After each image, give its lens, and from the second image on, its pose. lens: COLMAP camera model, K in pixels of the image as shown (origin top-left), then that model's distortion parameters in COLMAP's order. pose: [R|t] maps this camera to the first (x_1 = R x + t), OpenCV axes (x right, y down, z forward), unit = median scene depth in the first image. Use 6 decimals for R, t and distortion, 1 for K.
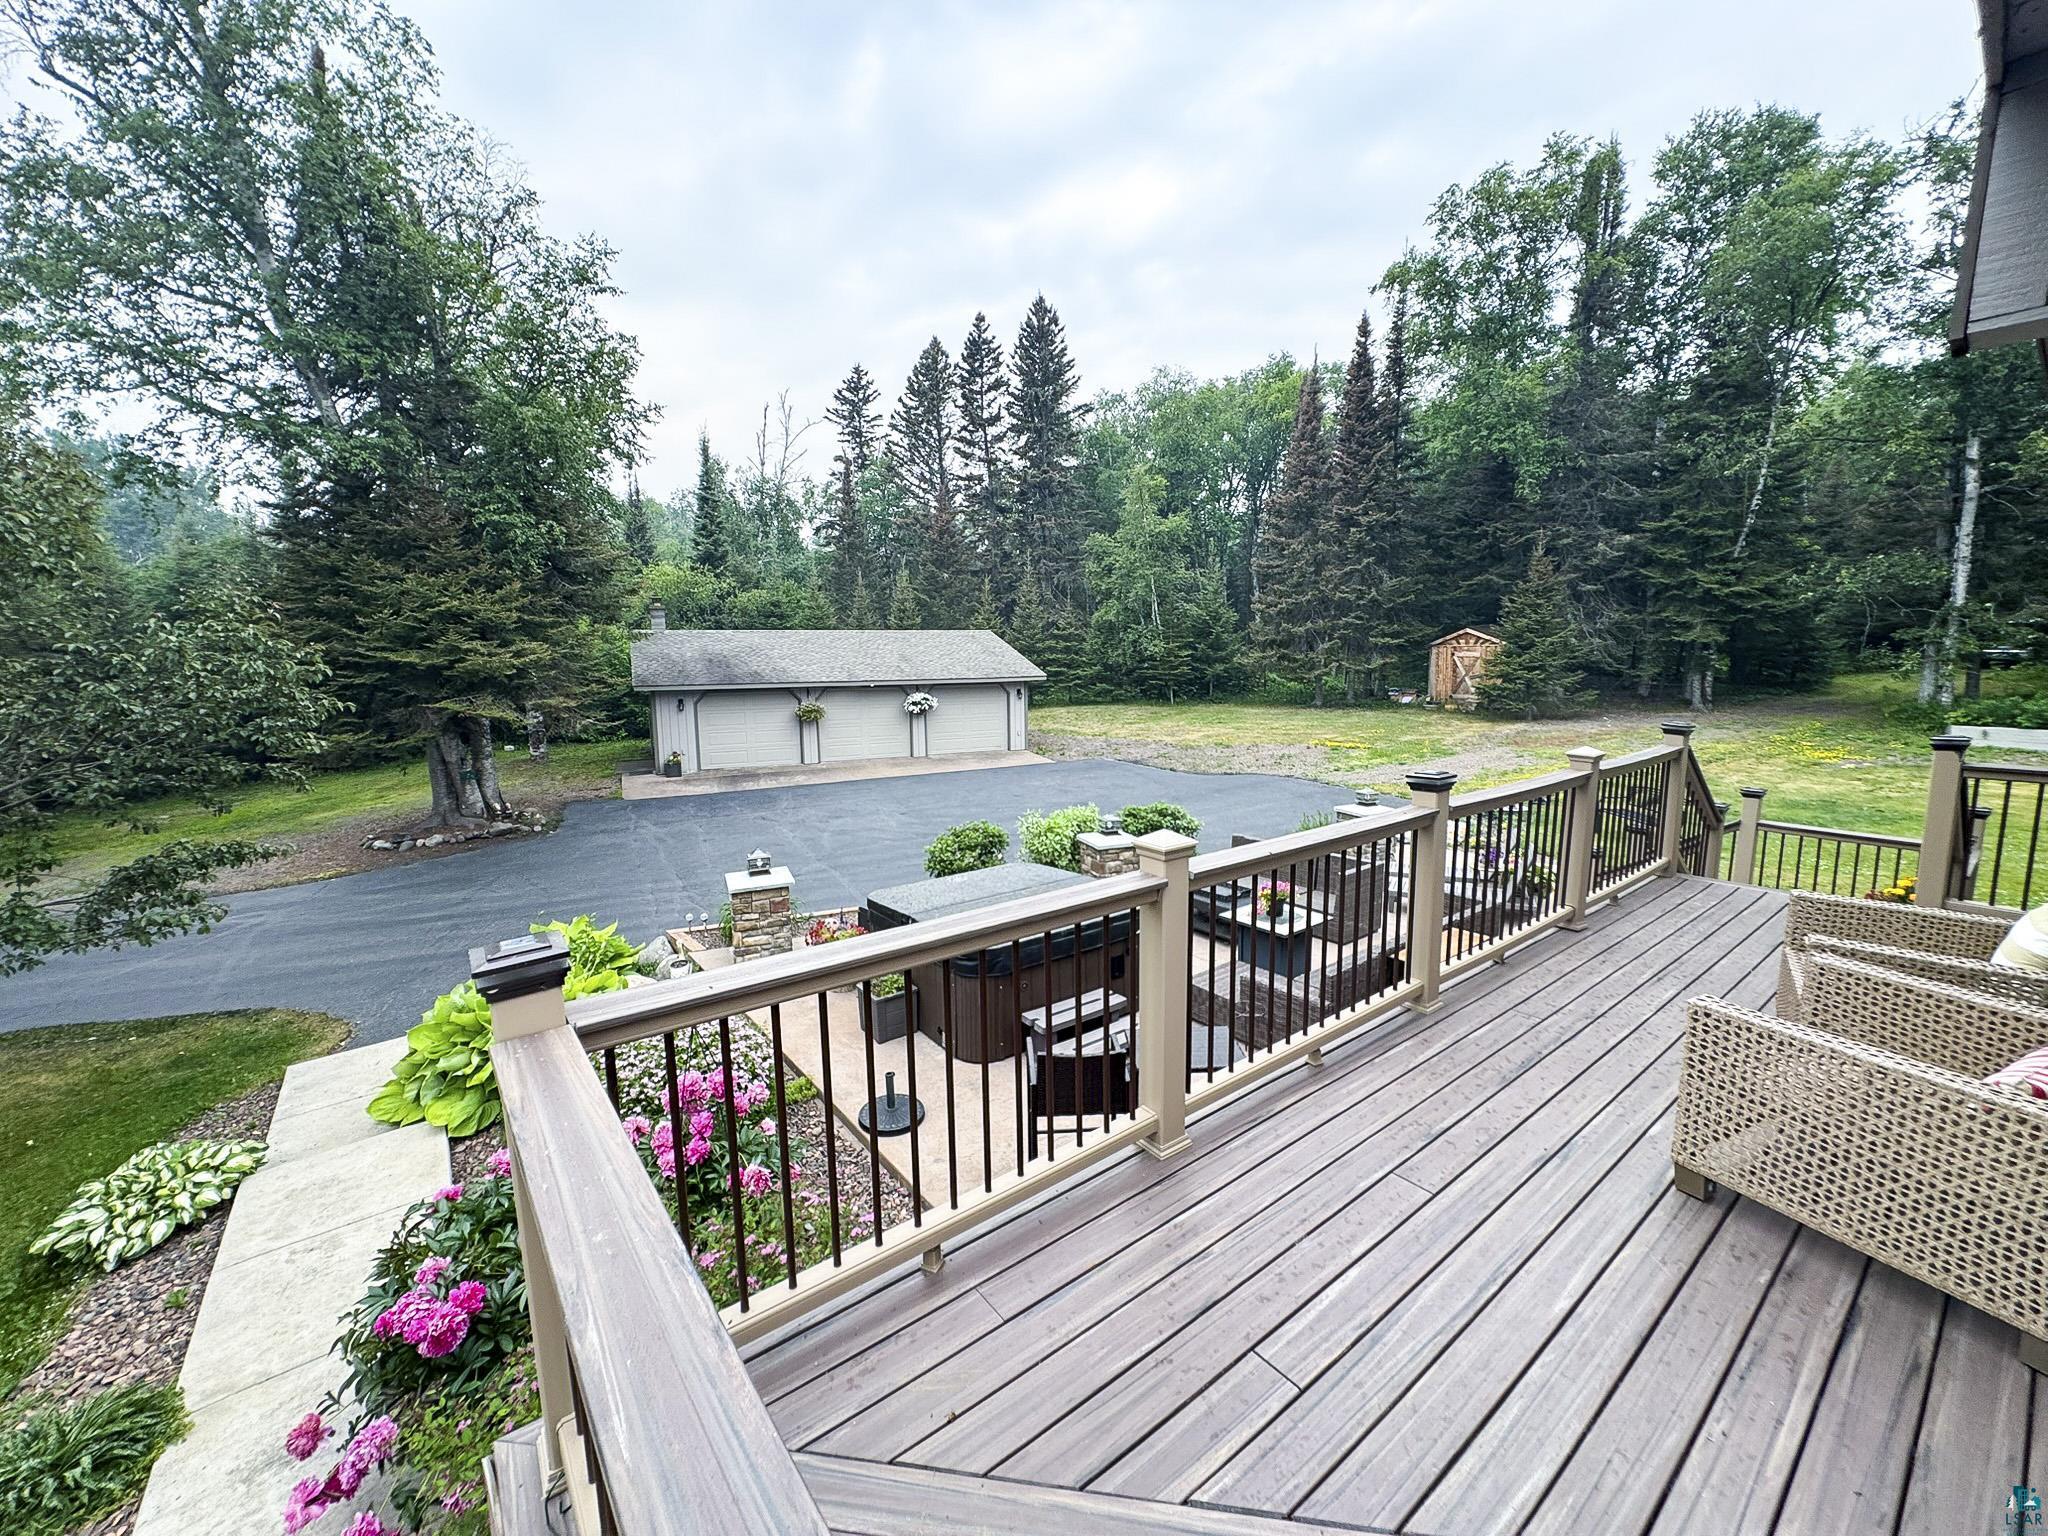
lens RADIAL K [[815.9, 0, 1030.4], [0, 815.9, 771.6], [0, 0, 1]] dist [-0.000598, -0.000402]
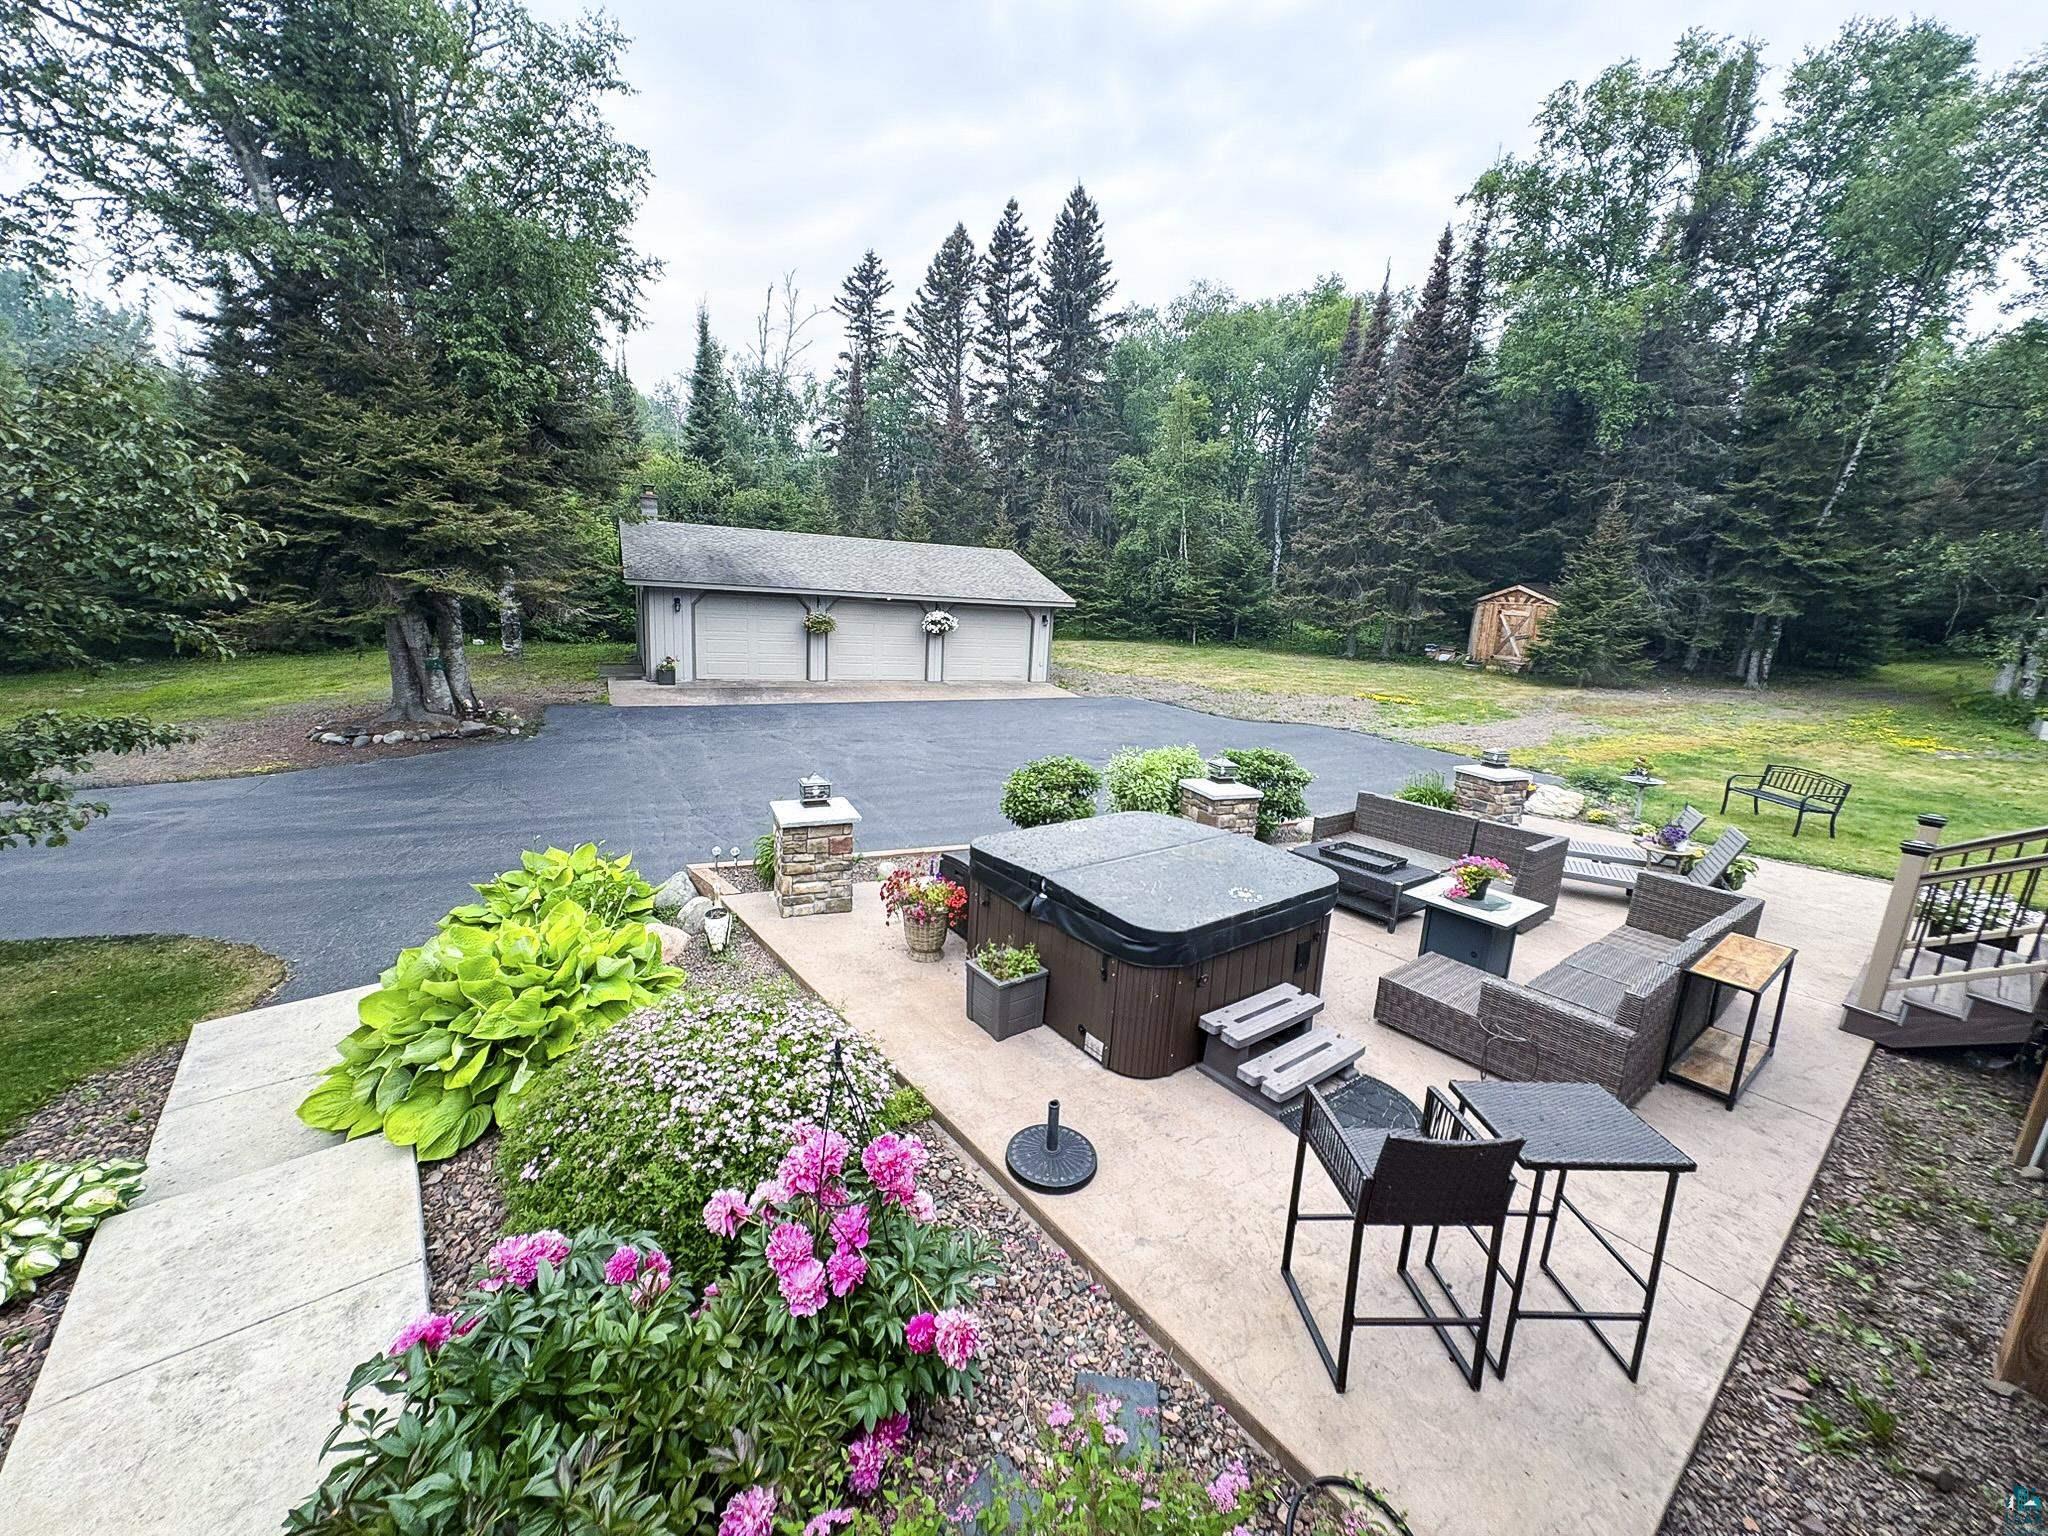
lens RADIAL K [[815.9, 0, 1031.0], [0, 815.9, 770.2], [0, 0, 1]] dist [-0.000598, -0.000402]
pose [[0.997282, 0.064442, 0.035732, -0.054270], [-0.066904, 0.995114, 0.072613, 0.007194], [-0.030878, -0.074806, 0.996720, 0.072066]]
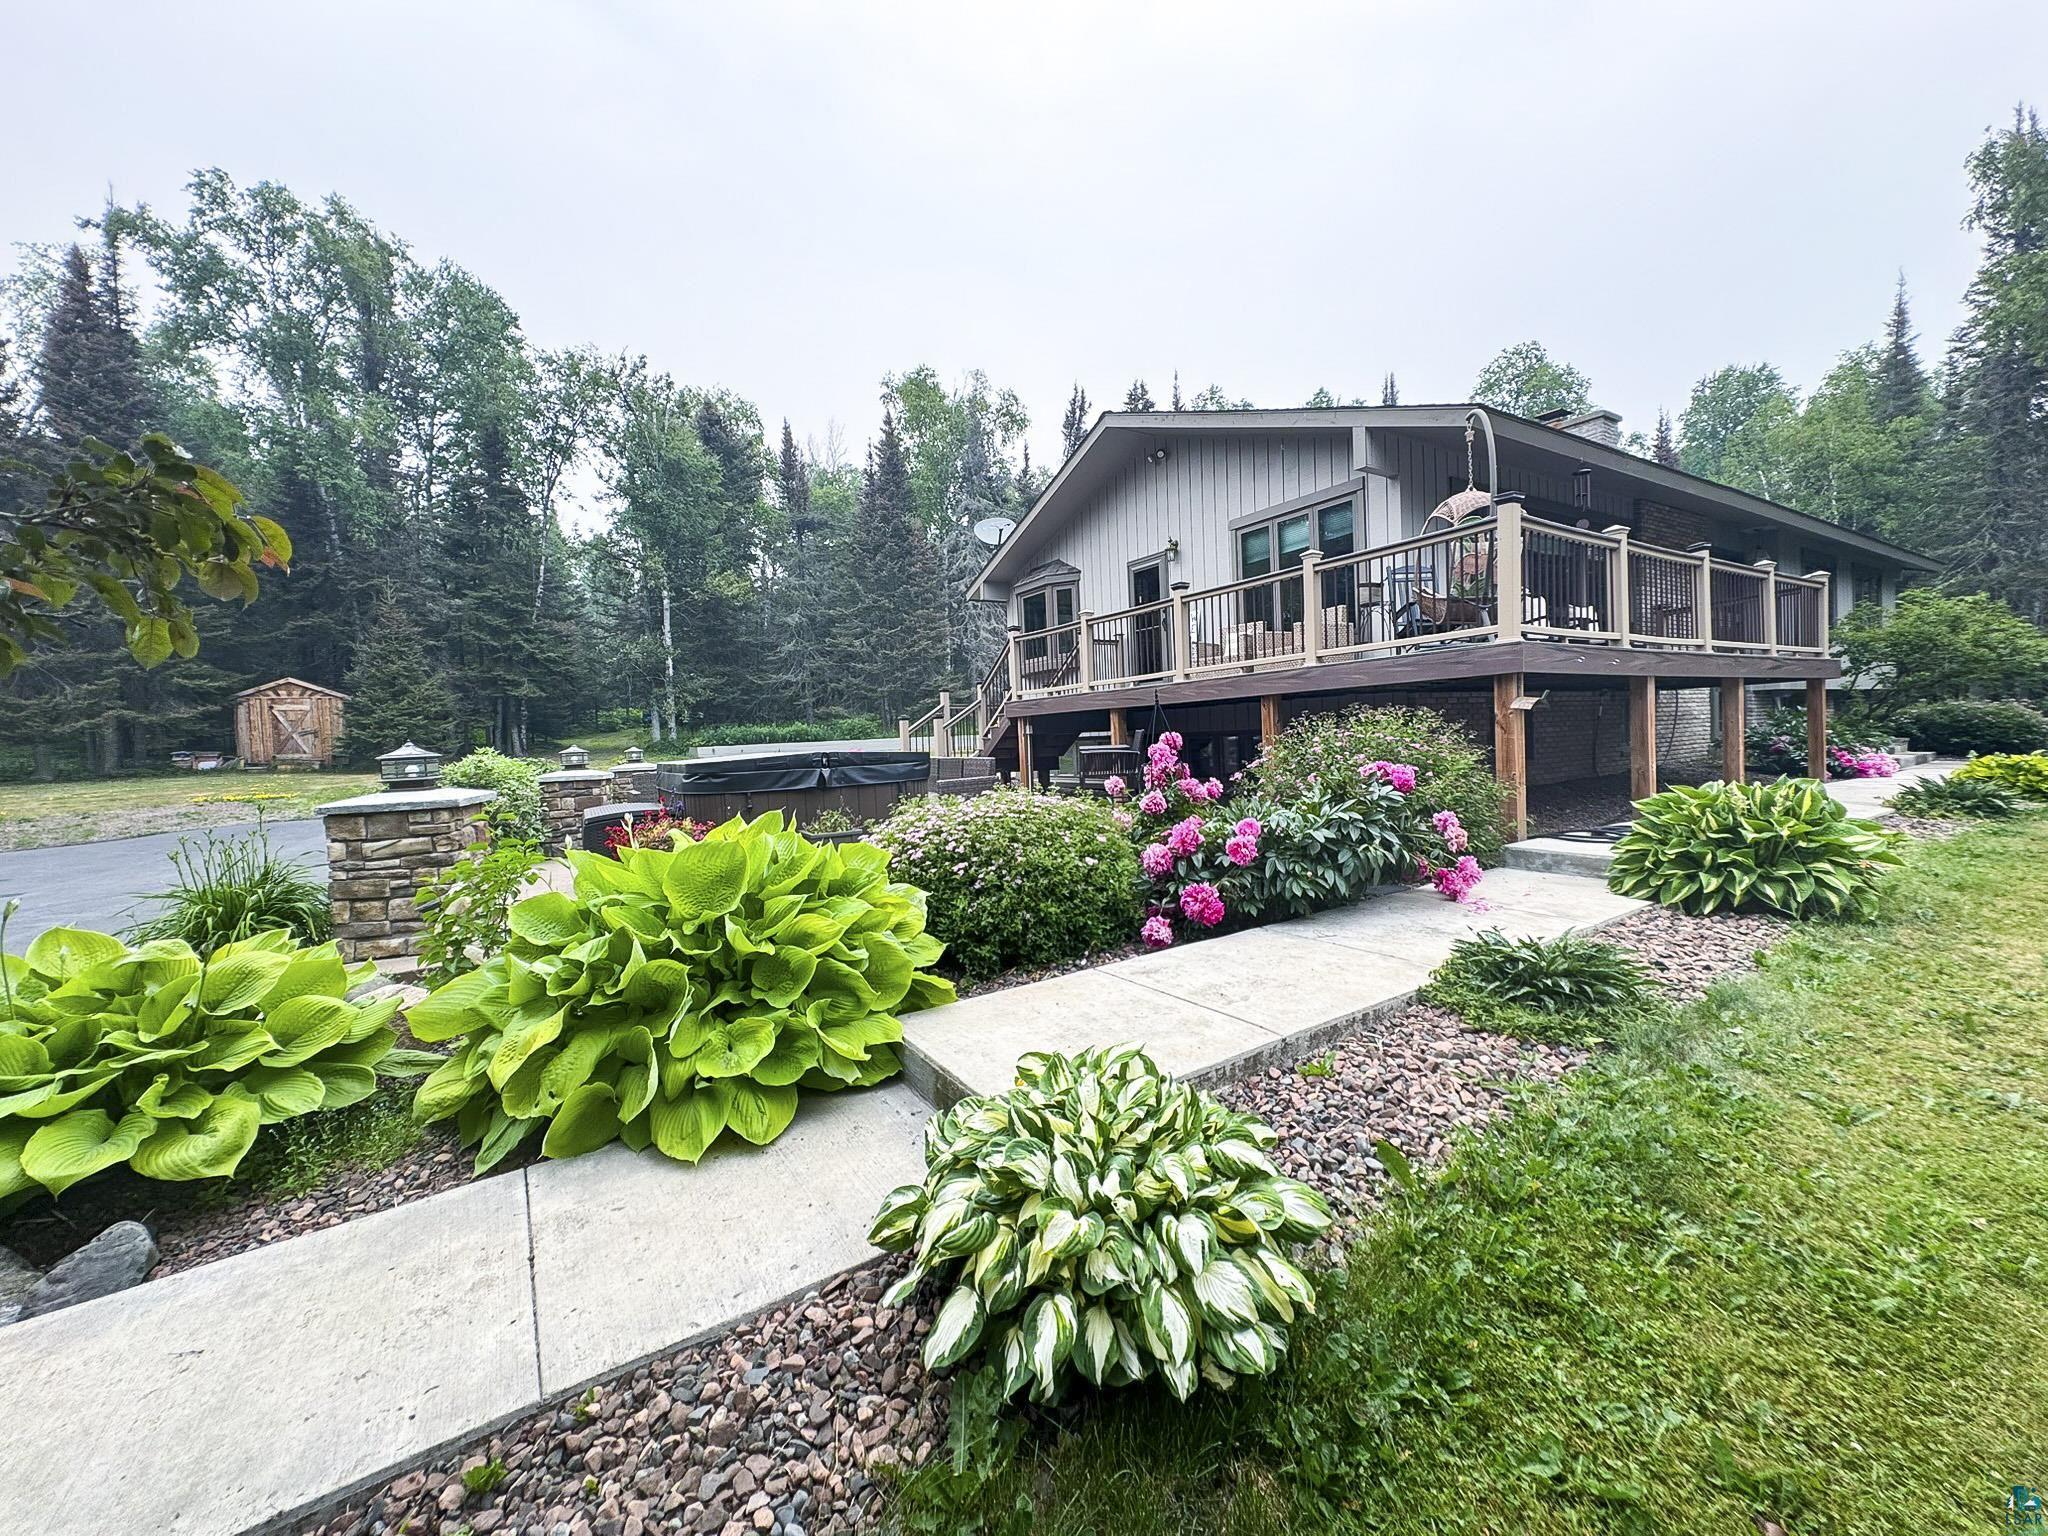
lens RADIAL K [[815.9, 0, 1037.2], [0, 815.9, 780.3], [0, 0, 1]] dist [-0.000598, -0.000402]
pose [[0.053438, -0.042836, 0.997652, -0.341086], [0.188527, 0.981545, 0.032046, 0.063395], [-0.980613, 0.186371, 0.060528, 0.214000]]
